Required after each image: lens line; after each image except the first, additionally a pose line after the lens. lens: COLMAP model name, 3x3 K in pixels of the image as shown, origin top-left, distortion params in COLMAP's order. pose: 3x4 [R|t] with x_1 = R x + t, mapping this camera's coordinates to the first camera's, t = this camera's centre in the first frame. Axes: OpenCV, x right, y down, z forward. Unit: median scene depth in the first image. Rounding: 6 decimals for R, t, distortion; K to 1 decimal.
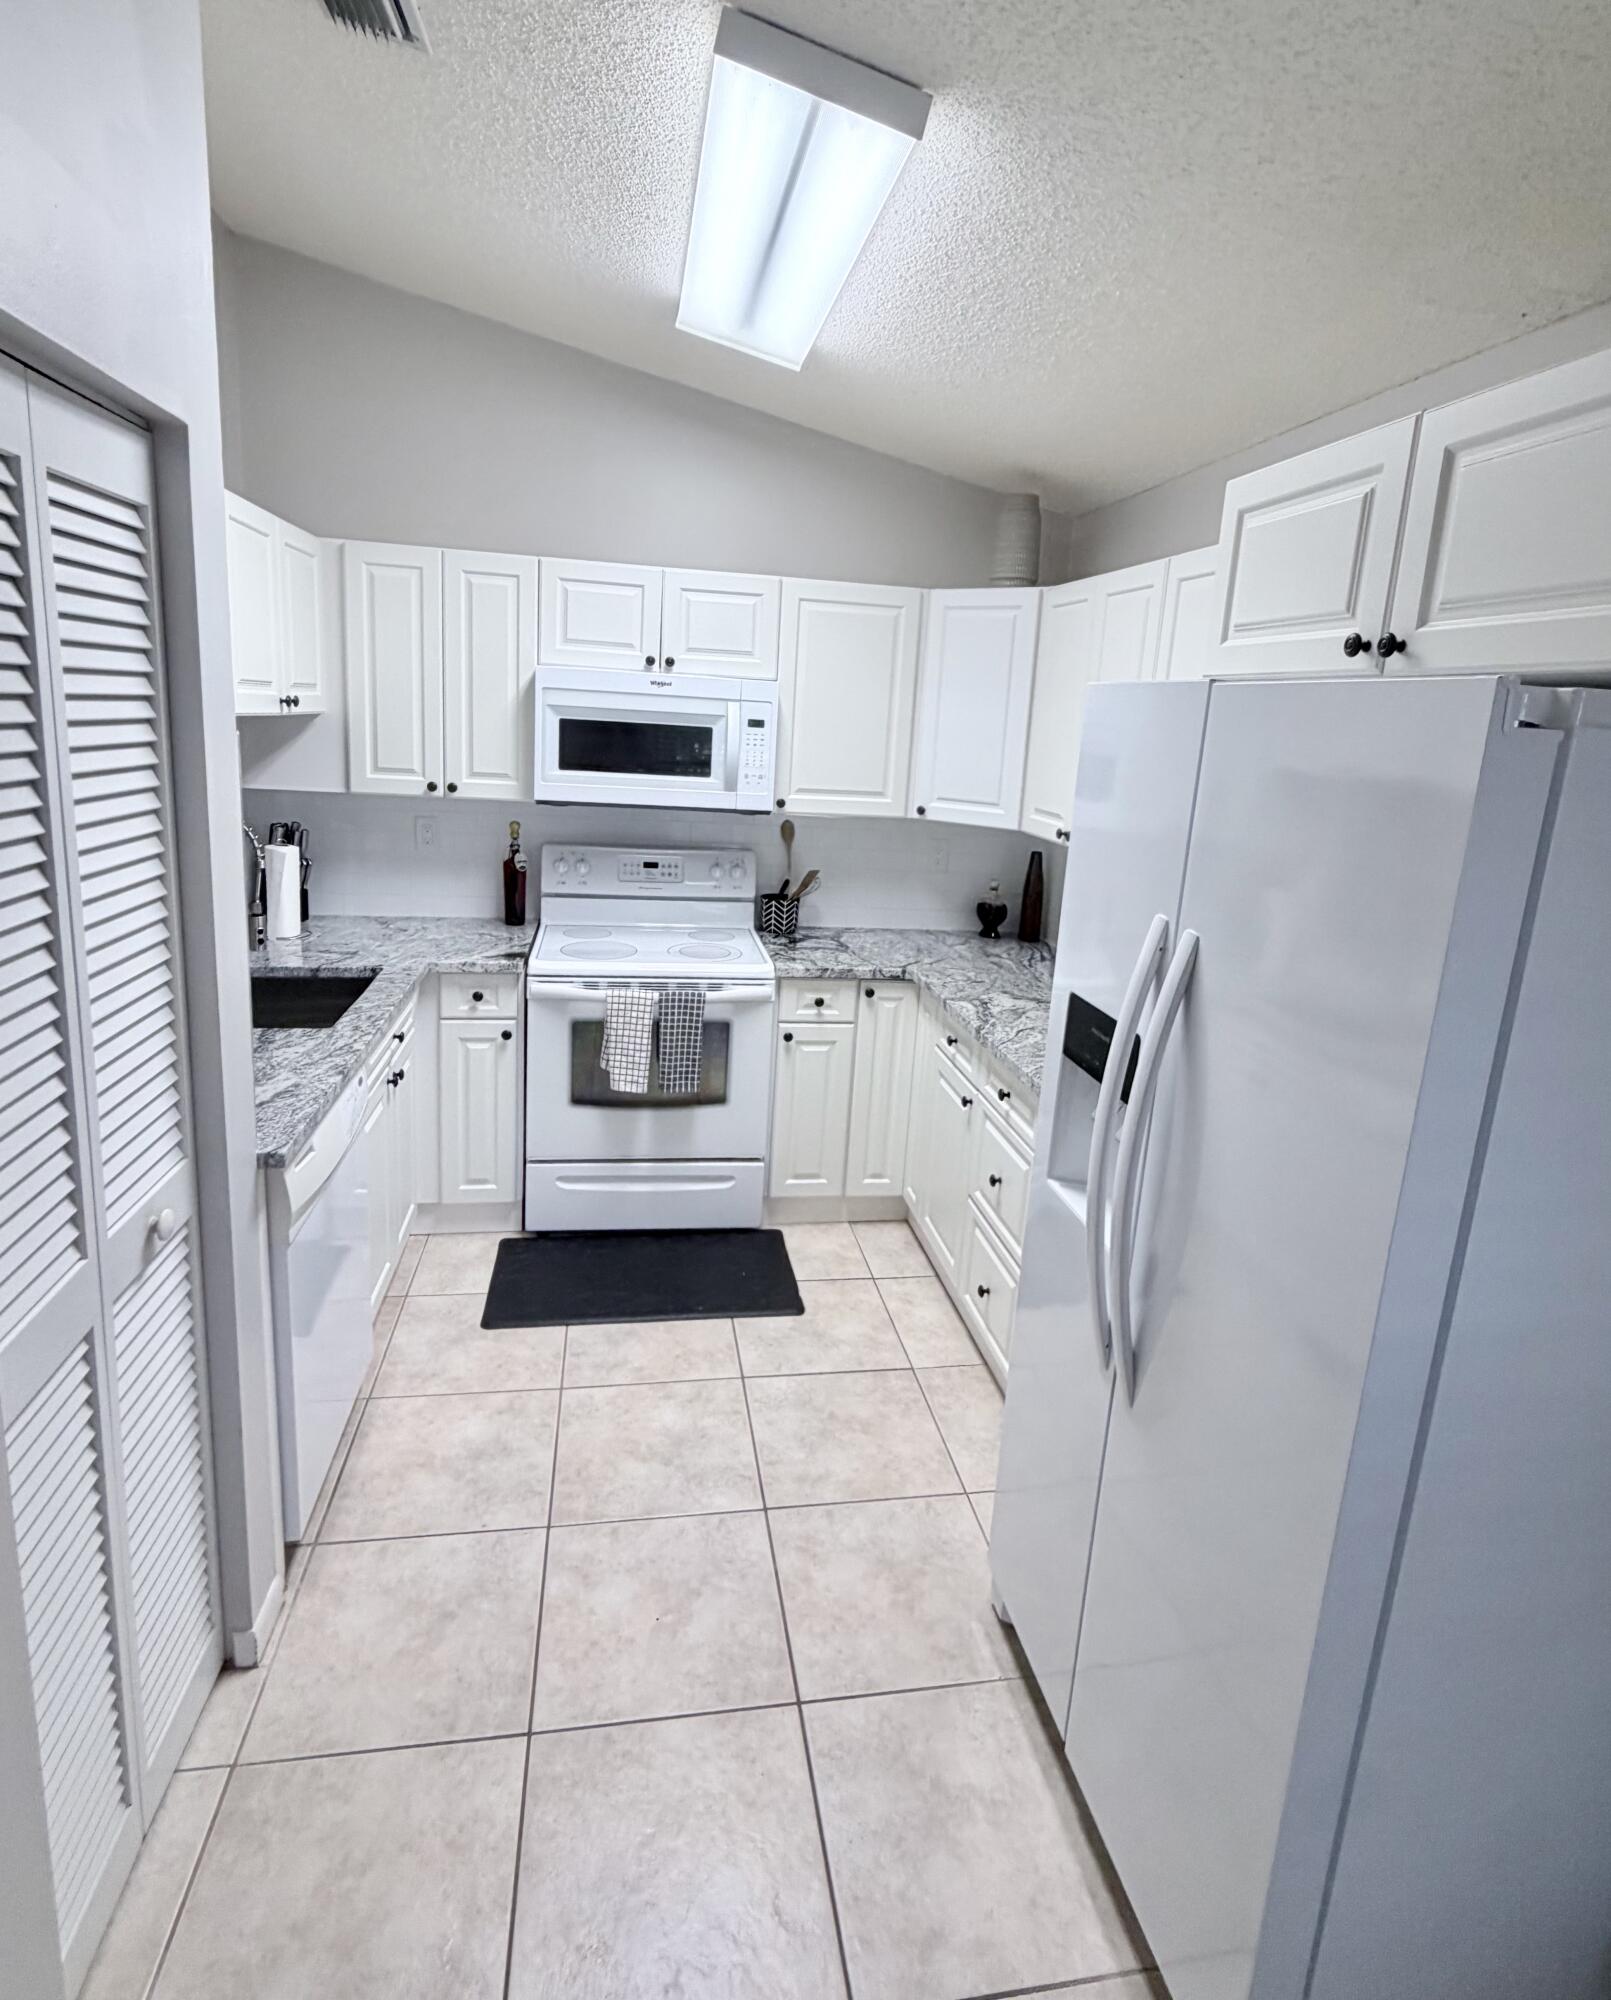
lens RADIAL K [[1171.0, 0, 809.2], [0, 1171.0, 994.3], [0, 0, 1]] dist [-0.018765, -0.002201]
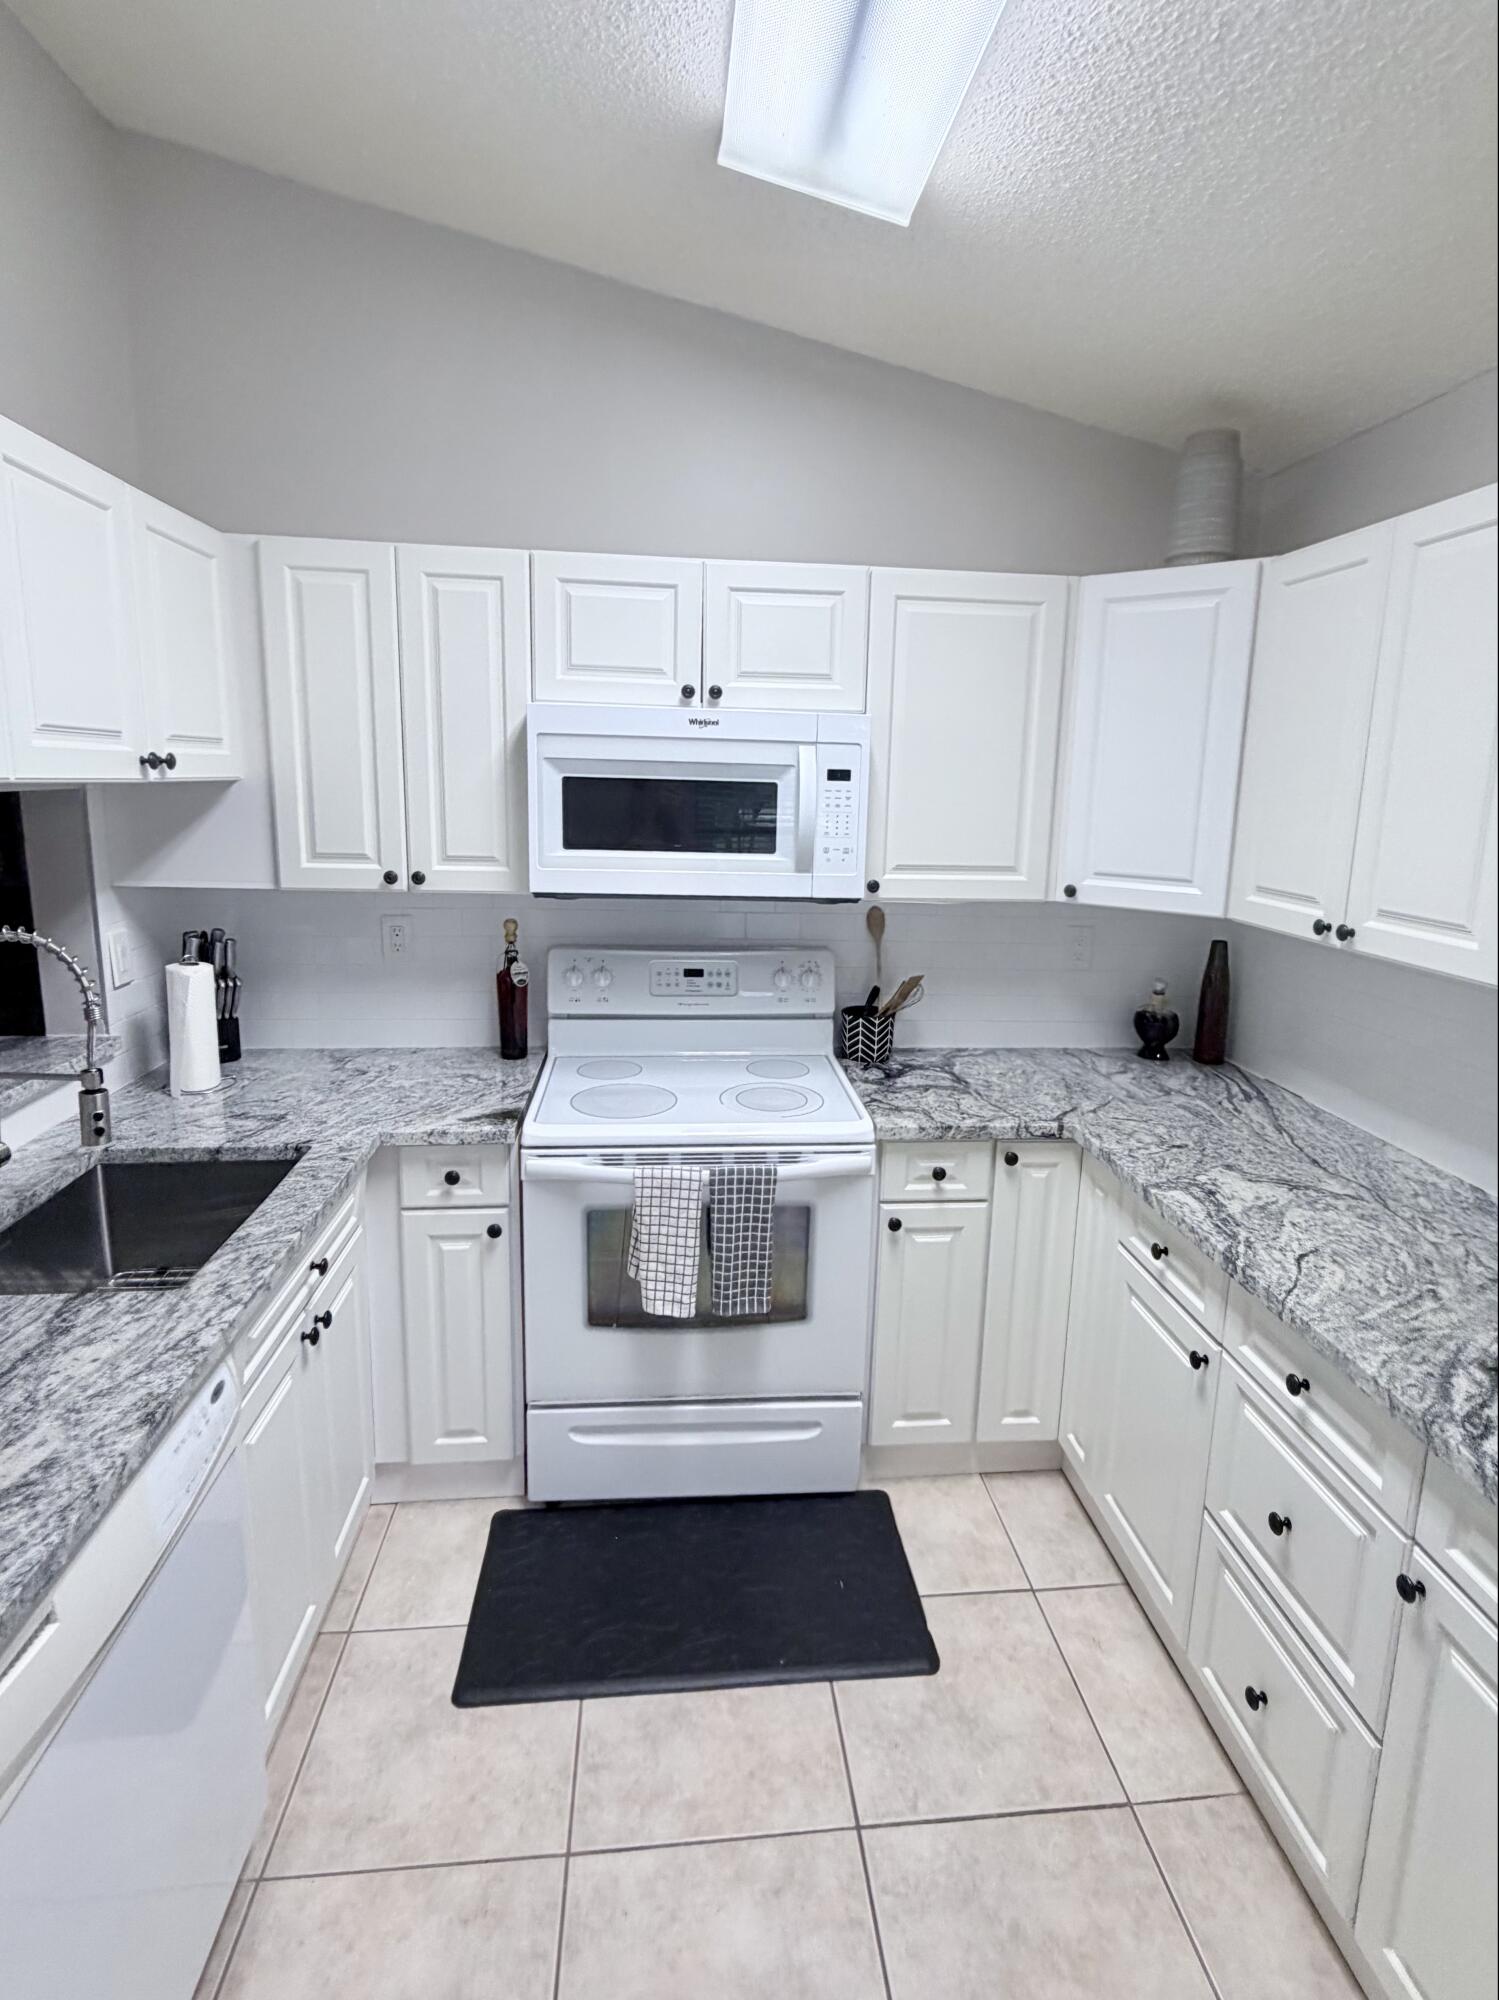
lens RADIAL K [[876.0, 0, 748.3], [0, 876.0, 1001.3], [0, 0, 1]] dist [-0.003829, 0.000109]
pose [[0.997570, -0.017251, -0.067497, -0.068097], [0.017636, 0.999831, 0.005112, -0.101216], [0.067398, -0.006290, 0.997706, 0.479812]]
